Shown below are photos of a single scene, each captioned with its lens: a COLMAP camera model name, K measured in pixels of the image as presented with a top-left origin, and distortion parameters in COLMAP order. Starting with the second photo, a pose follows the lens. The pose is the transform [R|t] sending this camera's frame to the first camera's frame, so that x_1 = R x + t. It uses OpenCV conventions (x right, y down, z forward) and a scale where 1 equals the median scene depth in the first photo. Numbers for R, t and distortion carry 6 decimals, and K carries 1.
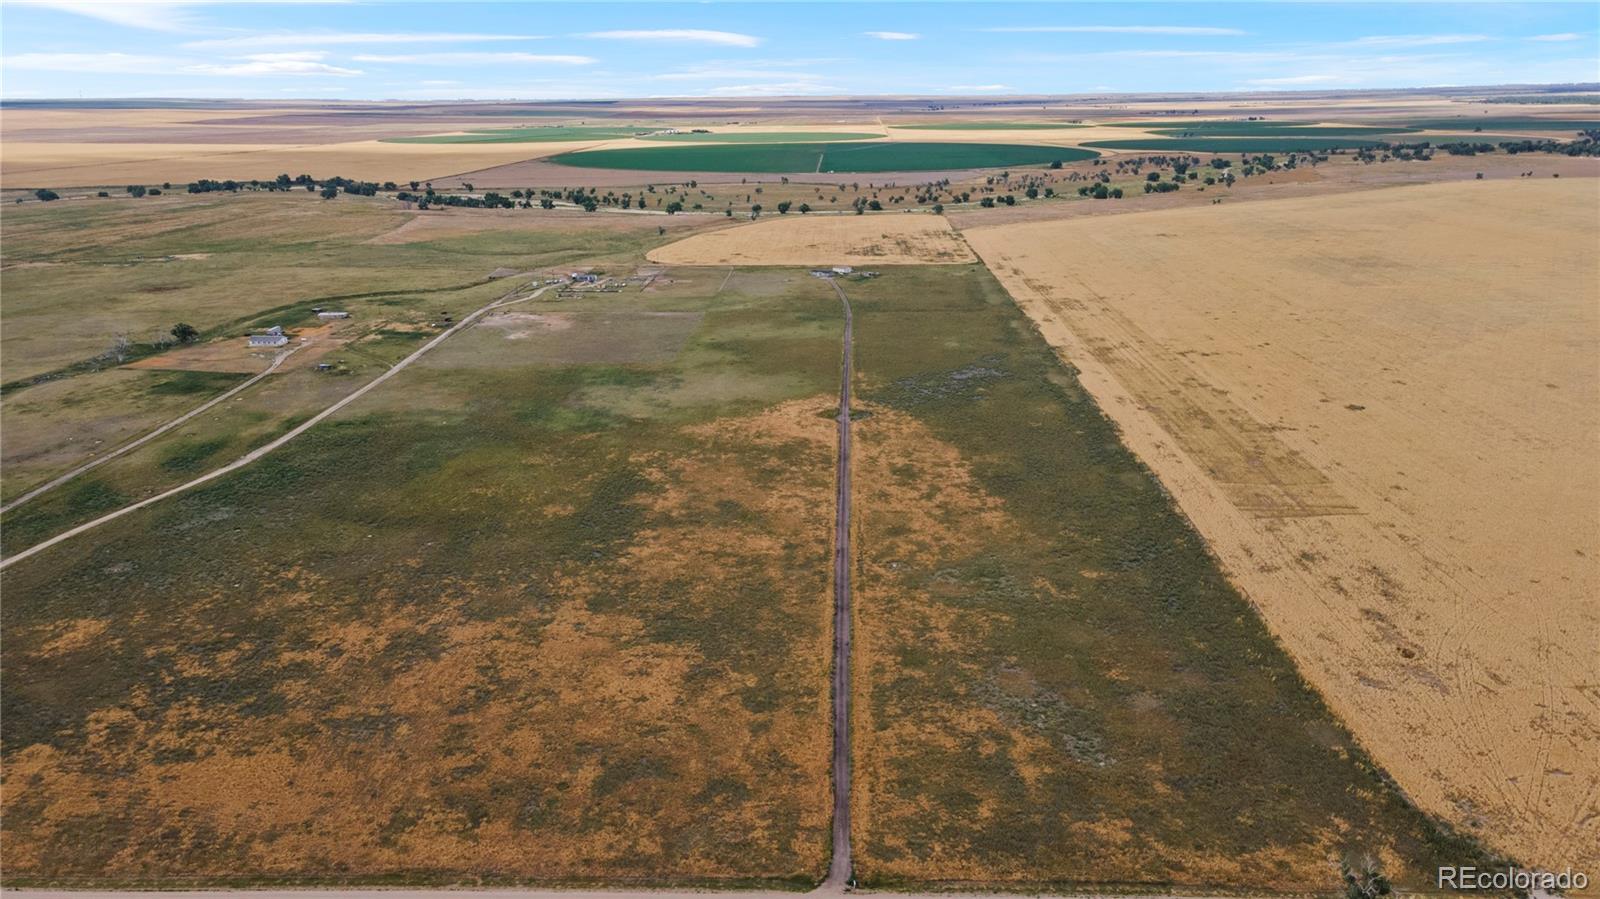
lens RADIAL K [[1148.6, 0, 797.0], [0, 1148.6, 446.9], [0, 0, 1]] dist [0.036707, 0.006106]
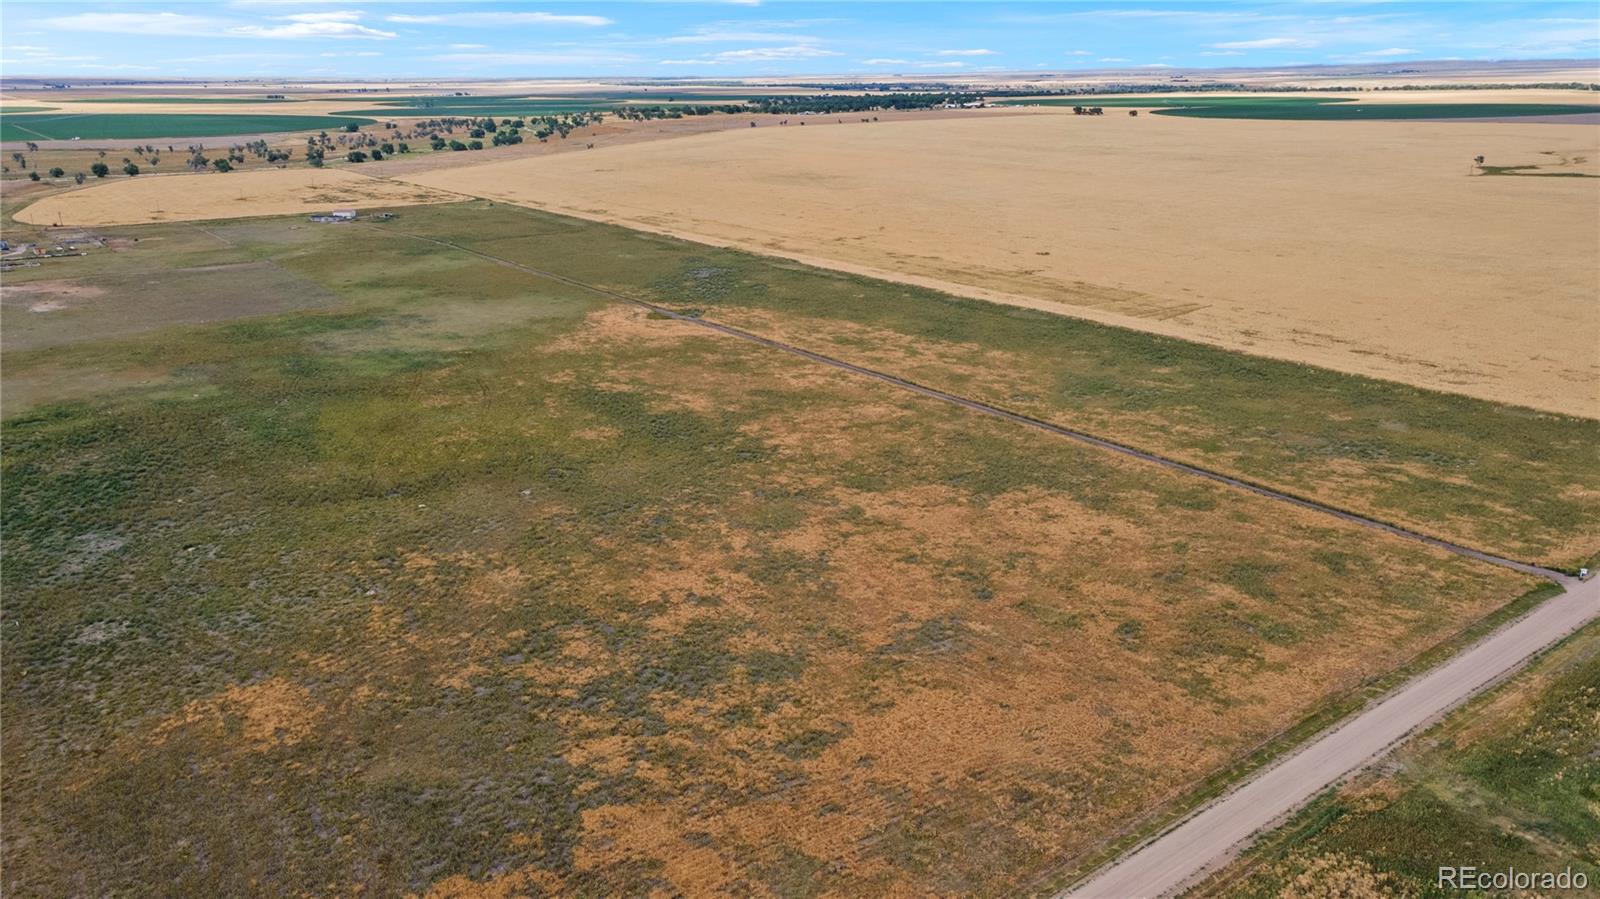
lens RADIAL K [[1148.6, 0, 798.4], [0, 1148.6, 449.6], [0, 0, 1]] dist [0.036707, 0.006106]
pose [[0.782717, -0.195208, 0.590972, -0.756734], [0.186857, 0.979440, 0.076041, 0.043431], [-0.593665, 0.050909, 0.803100, 0.397077]]
